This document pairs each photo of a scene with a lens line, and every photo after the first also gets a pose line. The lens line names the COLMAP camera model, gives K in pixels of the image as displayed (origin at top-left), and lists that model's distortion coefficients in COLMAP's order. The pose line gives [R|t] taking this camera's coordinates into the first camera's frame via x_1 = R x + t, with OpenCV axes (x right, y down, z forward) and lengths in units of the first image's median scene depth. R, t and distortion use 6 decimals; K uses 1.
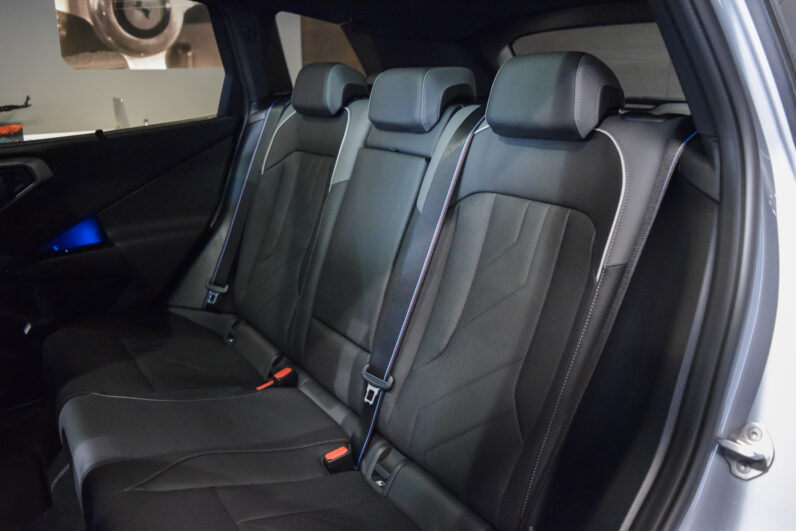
lens RADIAL K [[619.8, 0, 398.0], [0, 619.8, 265.5], [0, 0, 1]] dist [-0.070826, 0.006580]
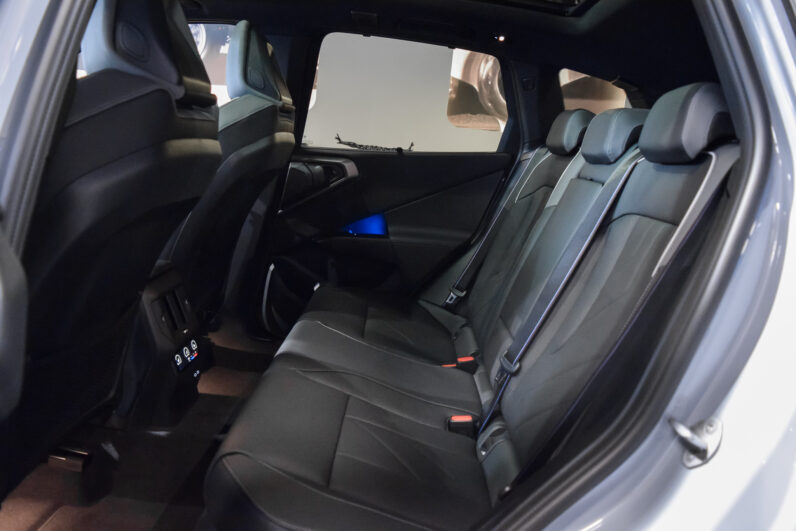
lens RADIAL K [[619.8, 0, 398.0], [0, 619.8, 265.5], [0, 0, 1]] dist [-0.070826, 0.006580]
pose [[0.818593, 0.194084, -0.540589, 0.251397], [-0.260970, 0.964100, -0.049043, 0.079270], [0.511664, 0.181224, 0.839856, -0.056617]]
